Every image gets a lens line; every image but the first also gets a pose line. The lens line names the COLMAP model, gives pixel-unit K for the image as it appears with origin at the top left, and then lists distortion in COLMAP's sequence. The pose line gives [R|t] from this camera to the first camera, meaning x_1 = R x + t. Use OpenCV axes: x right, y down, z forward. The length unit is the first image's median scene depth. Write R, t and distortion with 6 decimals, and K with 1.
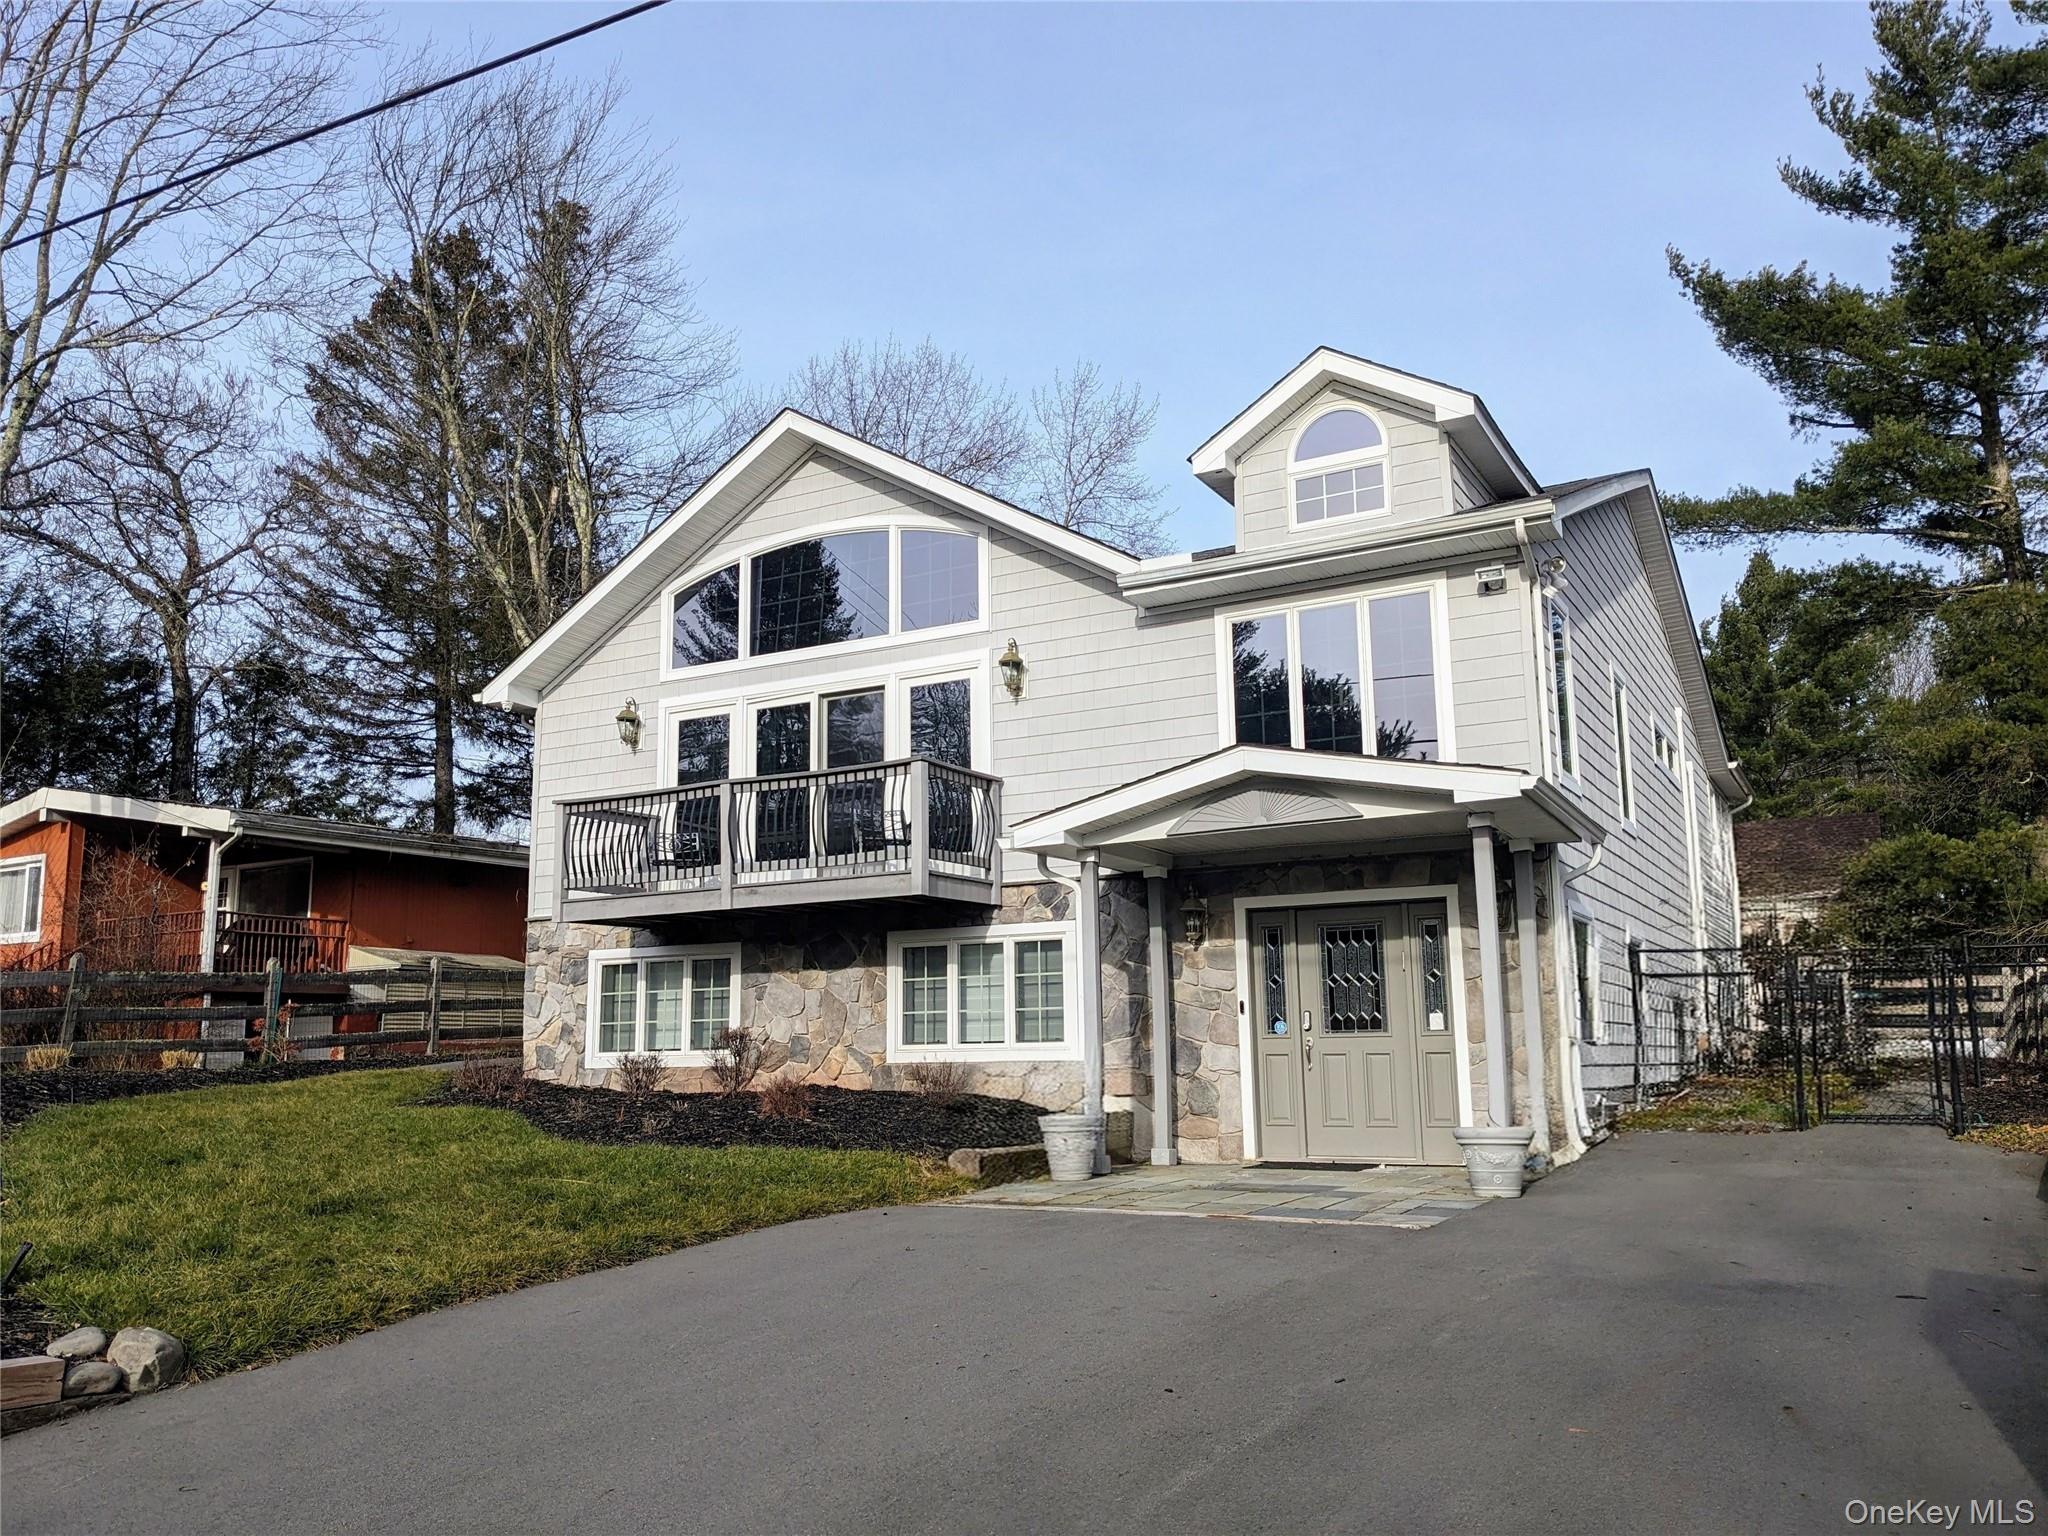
lens RADIAL K [[1610.5, 0, 1033.5], [0, 1610.5, 777.4], [0, 0, 1]] dist [0.079772, -0.096576]
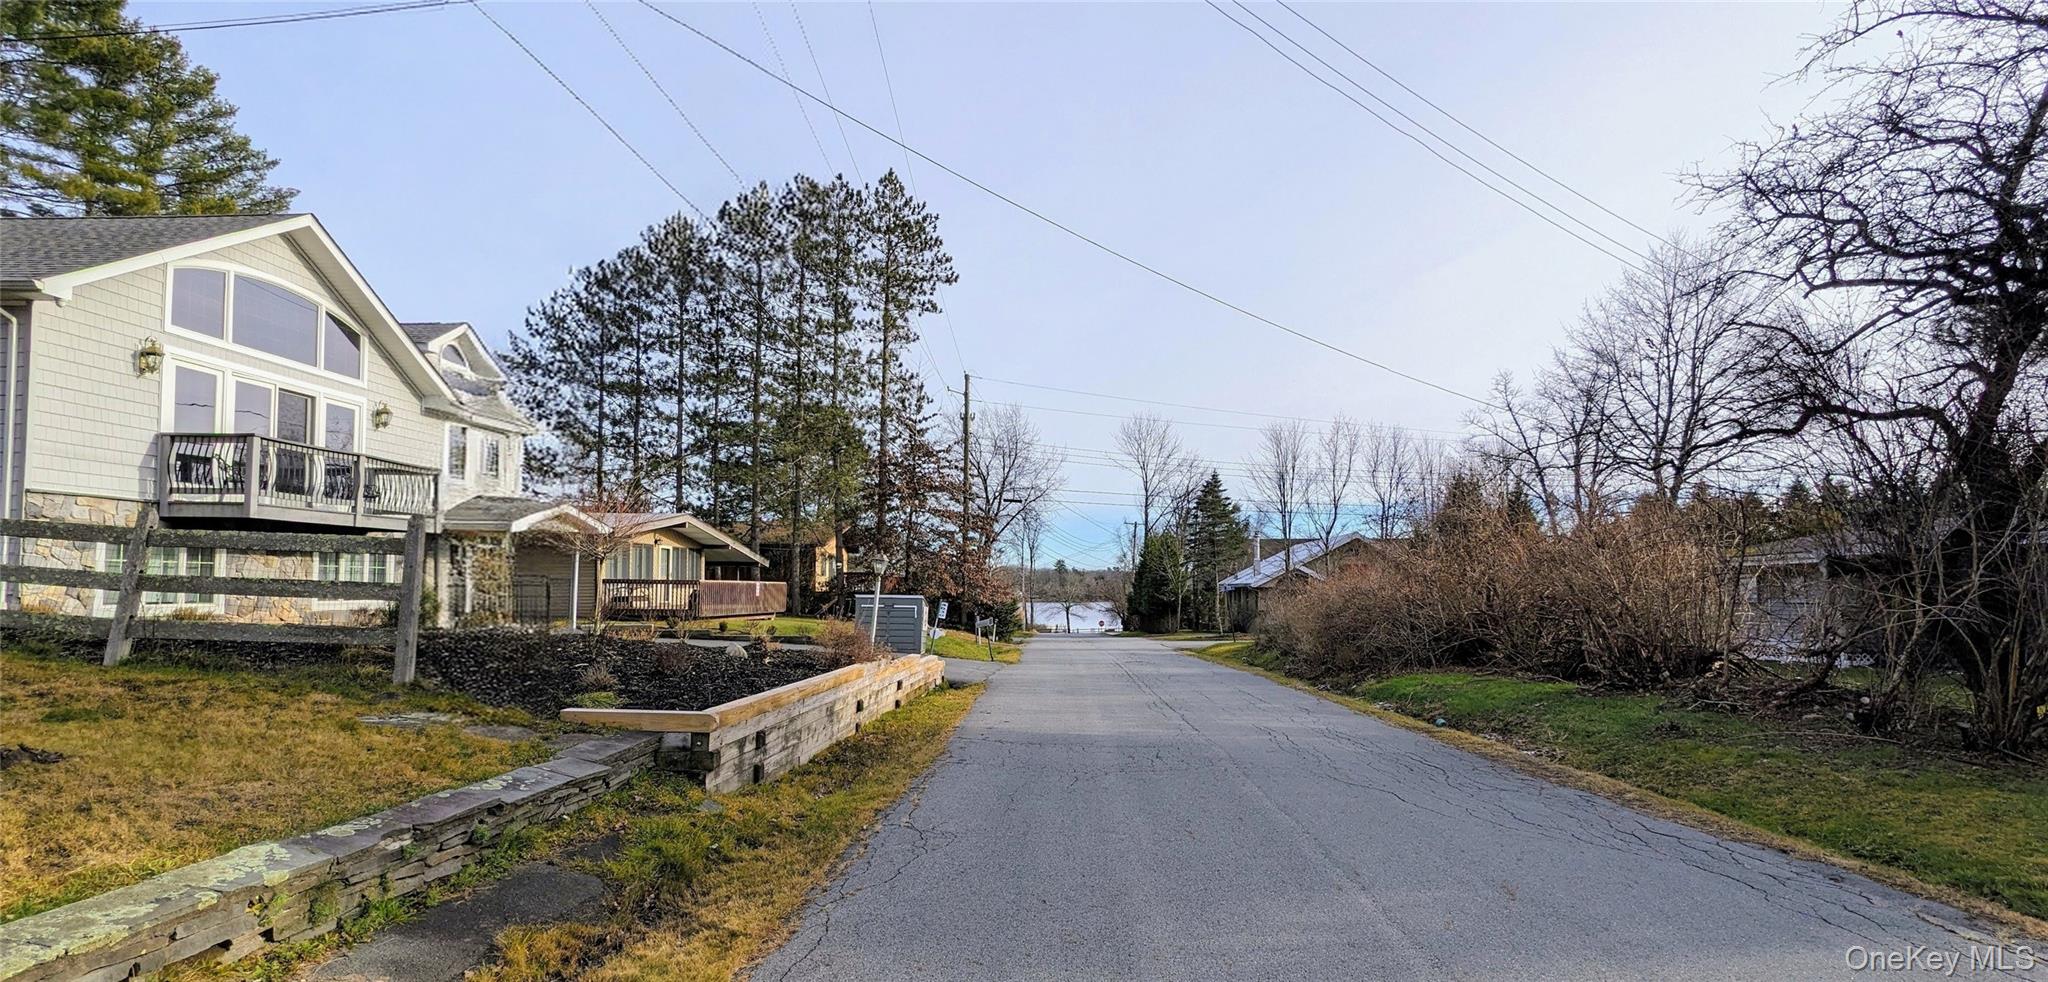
lens RADIAL K [[956.9, 0, 1020.1], [0, 956.9, 546.2], [0, 0, 1]] dist [-0.000710, 0.000084]
pose [[-0.442365, 0.048505, 0.895522, -1.353283], [-0.155085, 0.979356, -0.129654, 0.117032], [-0.883324, -0.196236, -0.425711, 0.738367]]
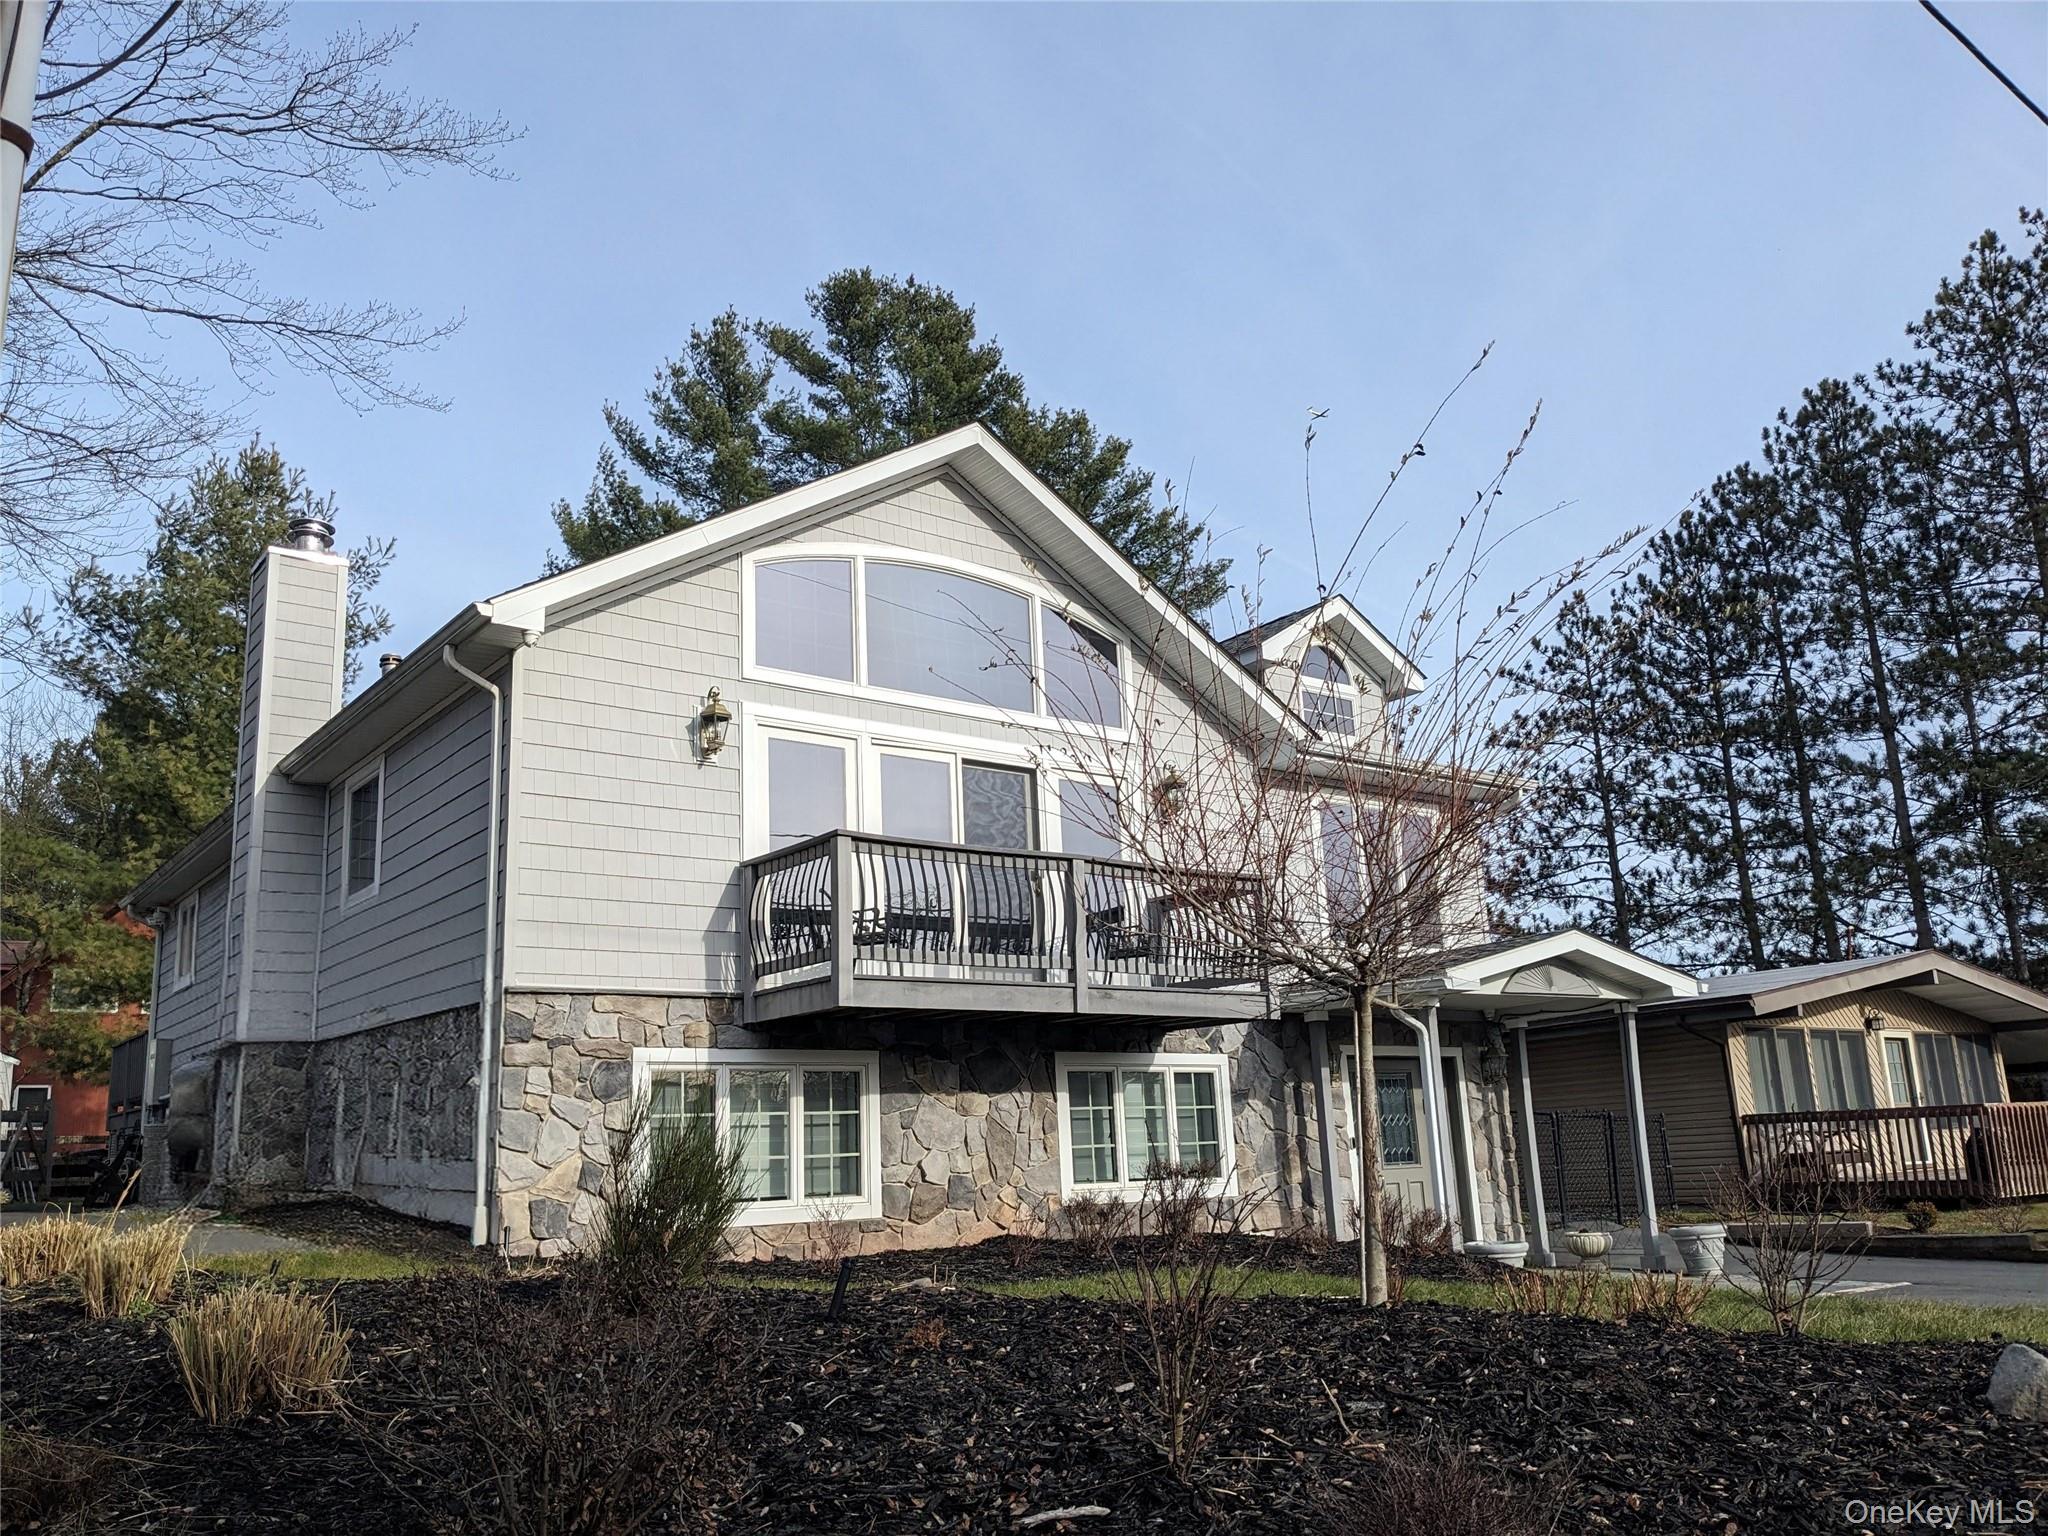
lens RADIAL K [[1582.6, 0, 1017.8], [0, 1582.6, 798.6], [0, 0, 1]] dist [0.077236, -0.151638]
pose [[0.414250, 0.204351, 0.886926, -0.864806], [-0.122269, 0.978131, -0.168258, 0.105607], [-0.901913, -0.038742, 0.430176, 0.637599]]
